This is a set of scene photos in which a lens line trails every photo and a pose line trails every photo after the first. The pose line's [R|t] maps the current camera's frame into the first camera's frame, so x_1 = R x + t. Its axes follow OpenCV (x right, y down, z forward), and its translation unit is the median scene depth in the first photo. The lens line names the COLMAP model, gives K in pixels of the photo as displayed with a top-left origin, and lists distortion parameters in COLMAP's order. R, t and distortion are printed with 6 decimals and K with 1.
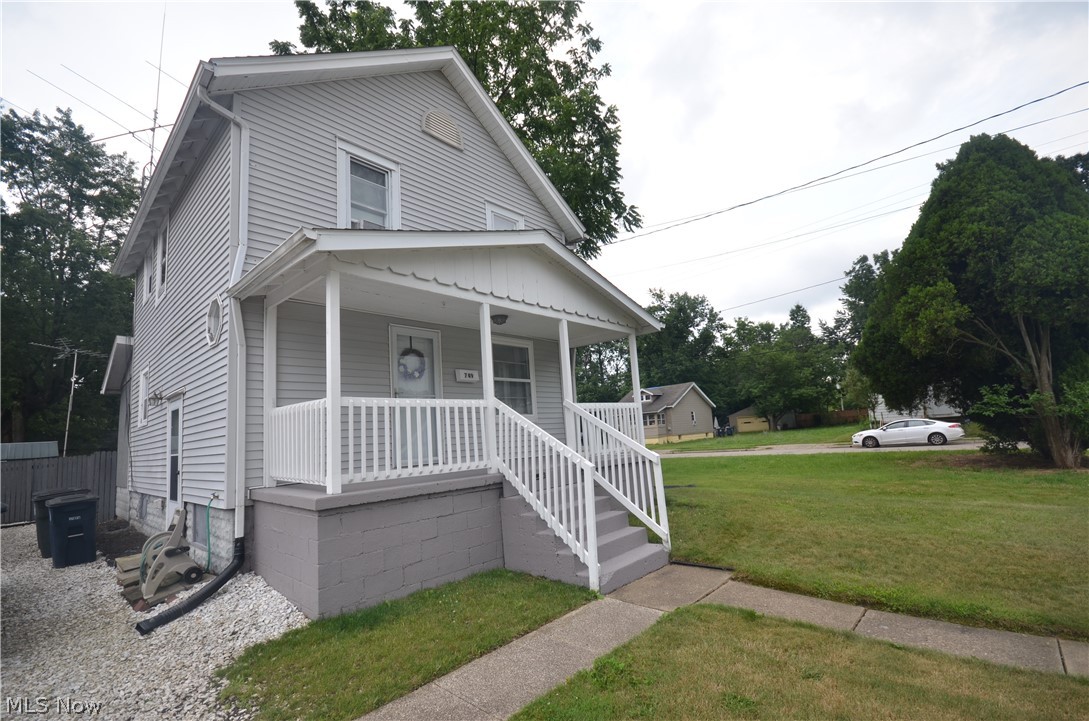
lens RADIAL K [[477.1, 0, 539.5], [0, 477.1, 365.5], [0, 0, 1]] dist [0.001814, -0.000316]
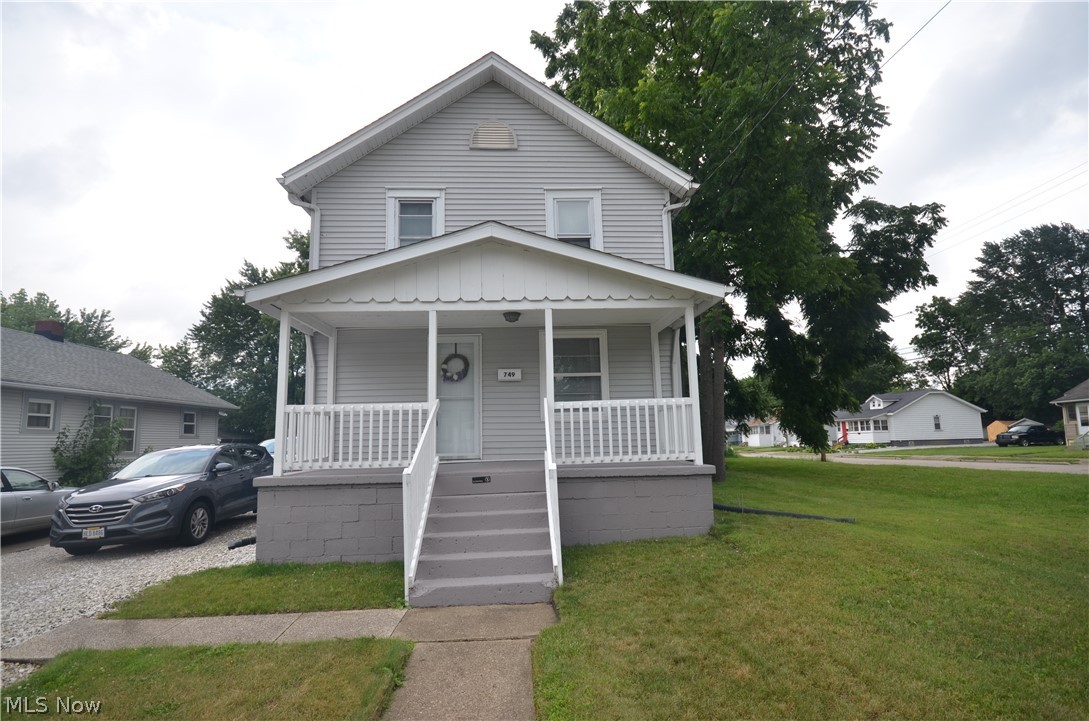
lens RADIAL K [[490.8, 0, 541.6], [0, 490.8, 368.0], [0, 0, 1]] dist [0.001549, 0.000134]
pose [[0.715829, -0.056635, -0.695976, 0.679490], [0.083537, 0.996493, 0.004831, 0.008386], [0.693261, -0.061598, 0.718049, 0.322295]]
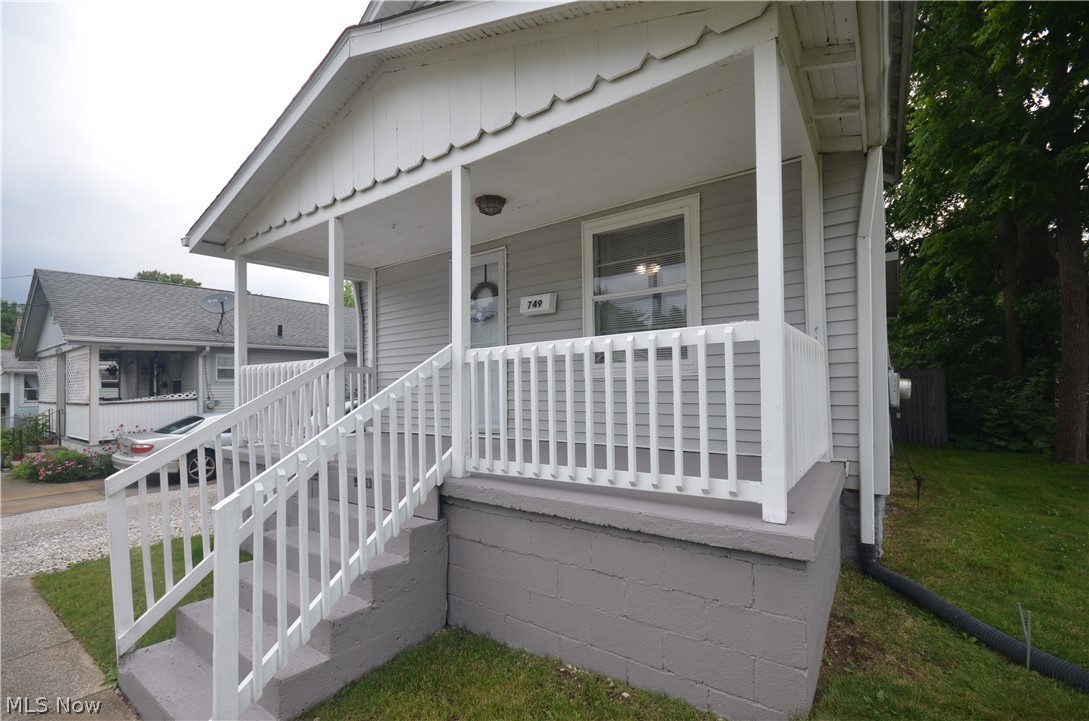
lens RADIAL K [[477.1, 0, 539.5], [0, 477.1, 367.0], [0, 0, 1]] dist [0.001814, -0.000316]
pose [[0.109762, 0.018720, -0.993782, 0.521523], [0.154242, 0.987390, 0.035635, 0.088082], [0.981917, -0.157194, 0.105490, 1.000265]]
